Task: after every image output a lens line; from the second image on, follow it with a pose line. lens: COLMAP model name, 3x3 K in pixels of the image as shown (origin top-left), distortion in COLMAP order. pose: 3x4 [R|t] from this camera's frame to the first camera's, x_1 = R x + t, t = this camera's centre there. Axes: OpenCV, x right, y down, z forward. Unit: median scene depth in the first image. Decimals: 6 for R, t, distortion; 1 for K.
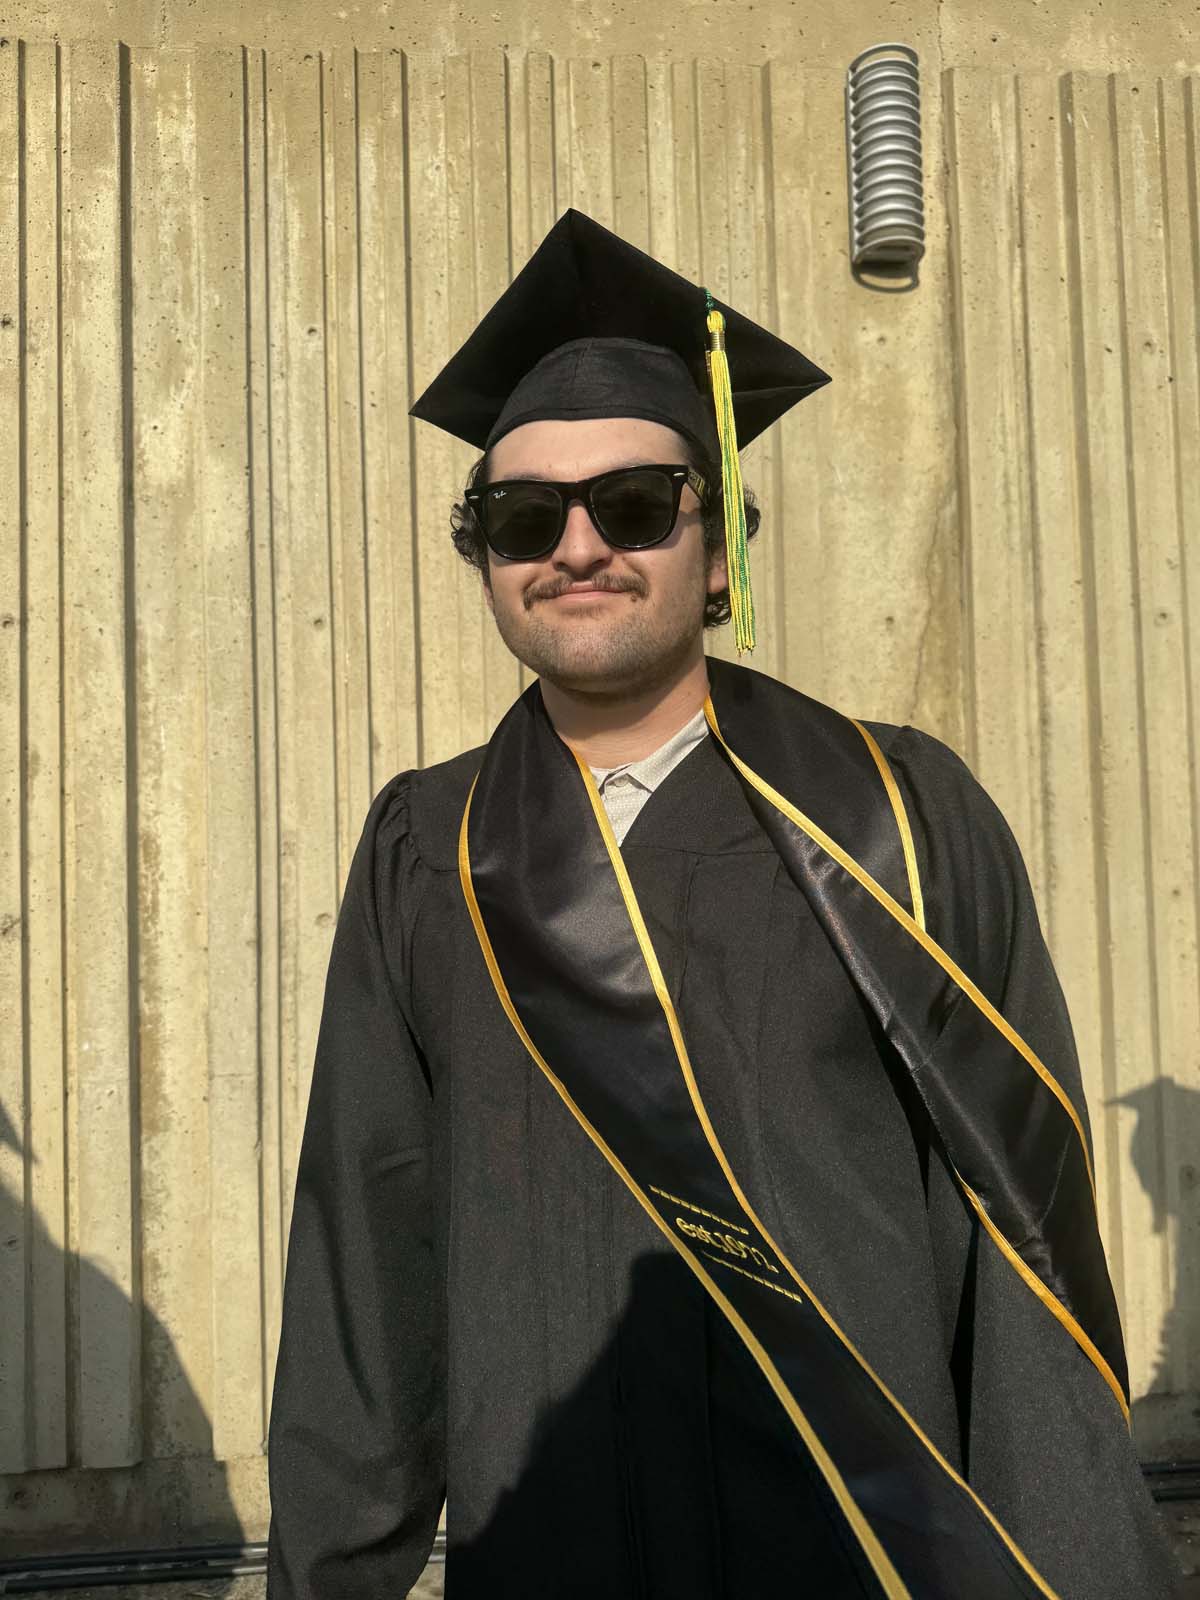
lens RADIAL K [[1149.5, 0, 611.7], [0, 1149.5, 787.3], [0, 0, 1]] dist [0.006411, -0.012644]
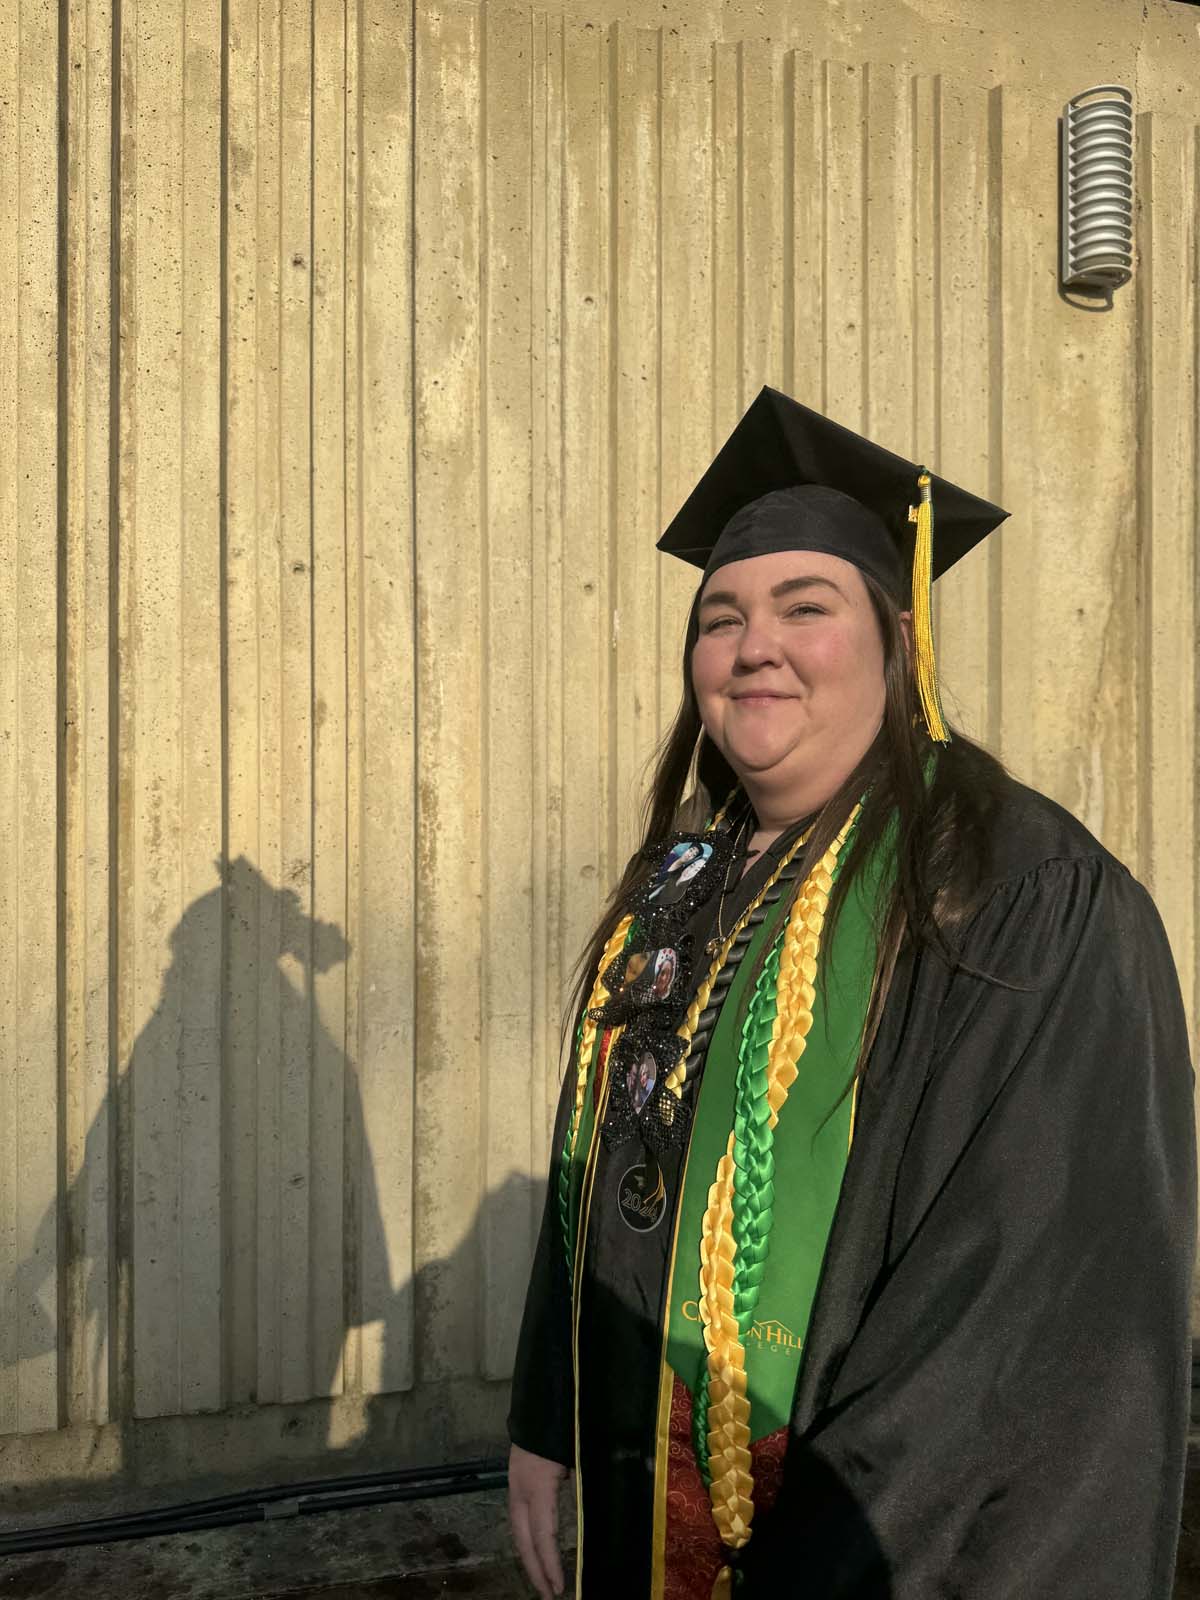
lens RADIAL K [[1149.5, 0, 591.2], [0, 1149.5, 802.6], [0, 0, 1]] dist [0.006411, -0.012644]
pose [[0.987221, 0.027649, 0.156943, -0.397168], [-0.033759, 0.998767, 0.036402, 0.013701], [-0.155743, -0.041235, 0.986937, -0.031876]]
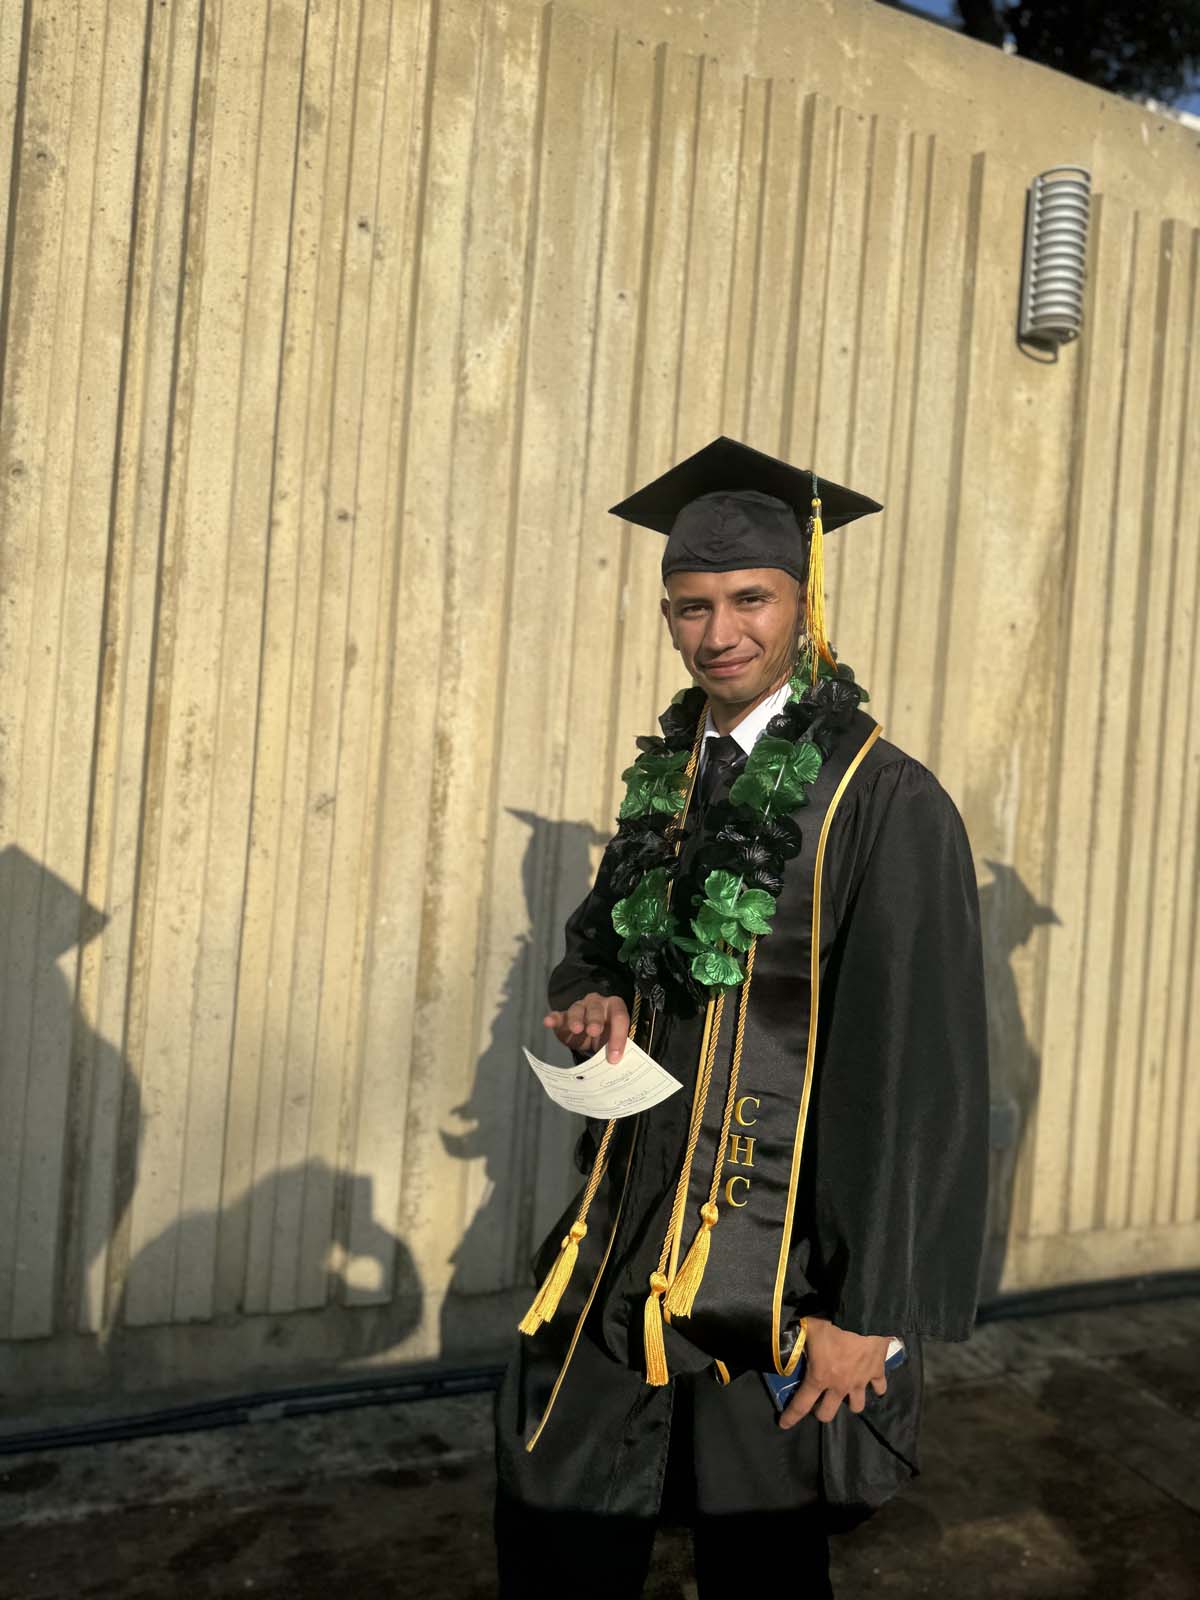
lens RADIAL K [[1149.5, 0, 588.7], [0, 1149.5, 783.8], [0, 0, 1]] dist [0.006411, -0.012644]
pose [[0.949065, 0.096644, 0.299893, -0.563238], [-0.110163, 0.993506, 0.028461, 0.040732], [-0.295195, -0.060048, 0.953548, -0.072930]]
